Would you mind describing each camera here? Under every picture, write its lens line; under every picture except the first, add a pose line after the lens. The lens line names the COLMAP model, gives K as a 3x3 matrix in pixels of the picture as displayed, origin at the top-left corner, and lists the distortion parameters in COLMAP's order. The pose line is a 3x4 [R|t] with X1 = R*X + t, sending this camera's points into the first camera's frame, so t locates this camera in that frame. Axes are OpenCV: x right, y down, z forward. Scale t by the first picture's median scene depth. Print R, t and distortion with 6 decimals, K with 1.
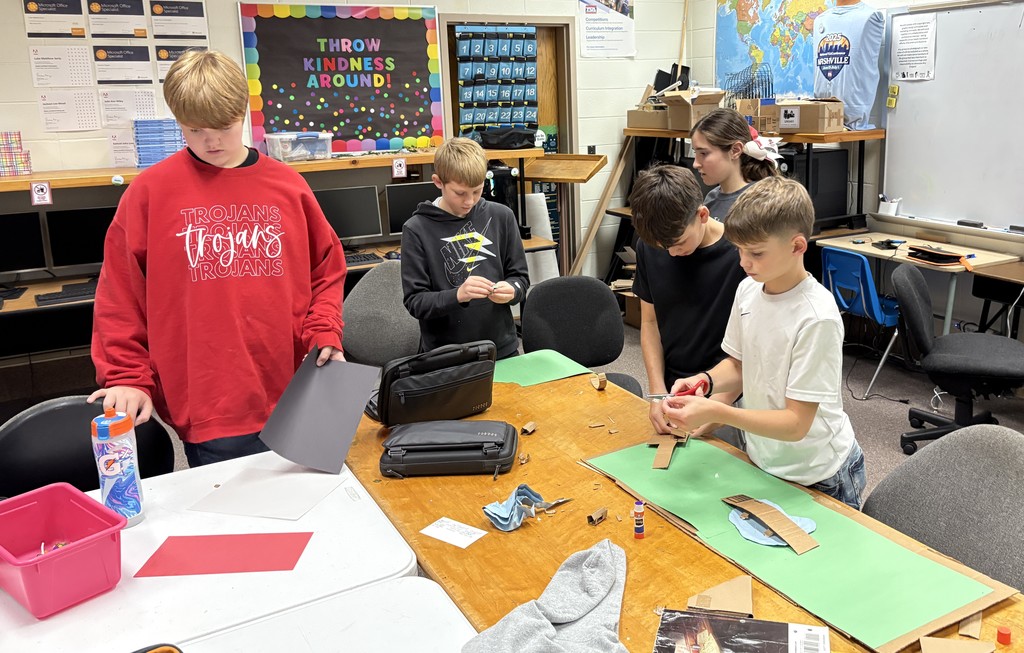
lens RADIAL K [[813.0, 0, 512.0], [0, 813.0, 326.5], [0, 0, 1]] dist [-0.004635, -0.003664]
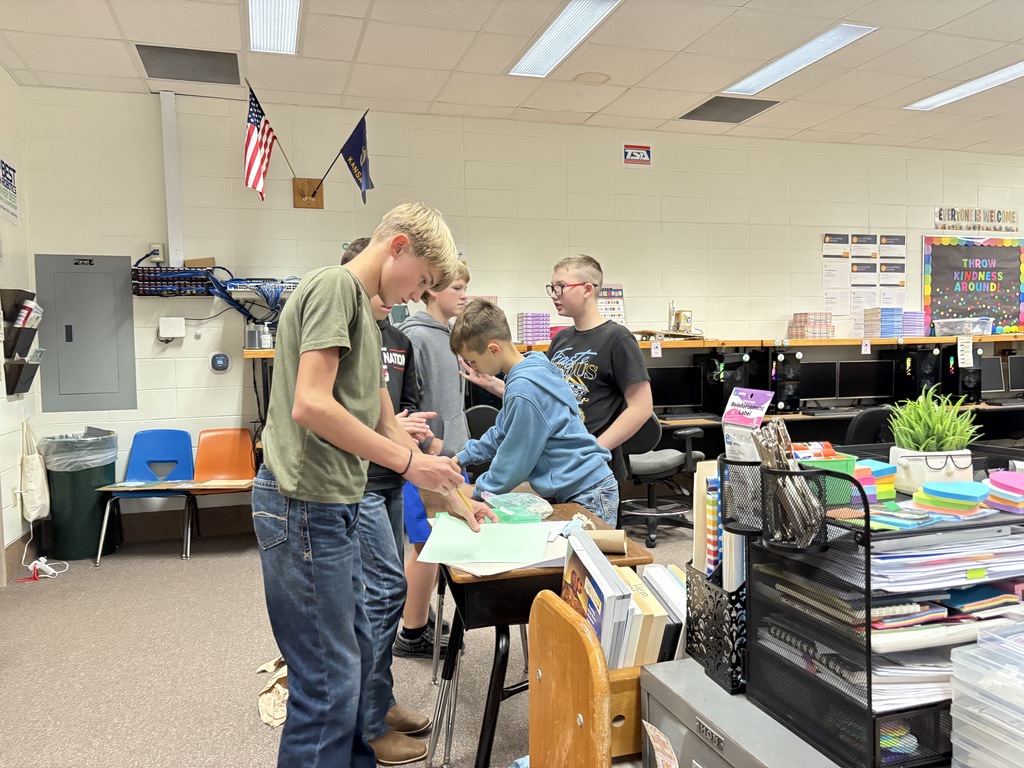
lens RADIAL K [[784.9, 0, 512.0], [0, 784.9, 384.0], [0, 0, 1]] dist [0.010044, -0.014507]
pose [[0.981339, 0.002933, -0.192265, -0.760247], [-0.047492, 0.972604, -0.227564, 0.228801], [0.186330, 0.232449, 0.954593, -0.460765]]
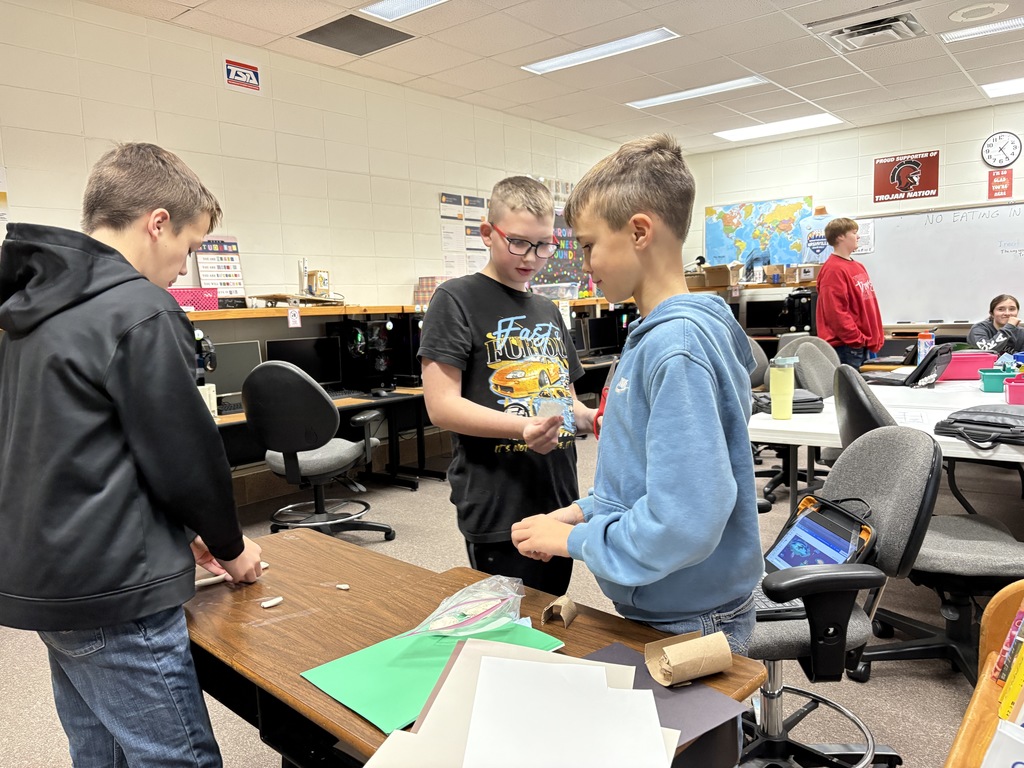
lens RADIAL K [[784.9, 0, 512.0], [0, 784.9, 384.0], [0, 0, 1]] dist [0.010044, -0.014507]
pose [[0.920480, -0.055666, 0.386804, -0.895855], [0.128152, 0.978066, -0.164208, 0.176016], [-0.369179, 0.200720, 0.907424, -0.278443]]
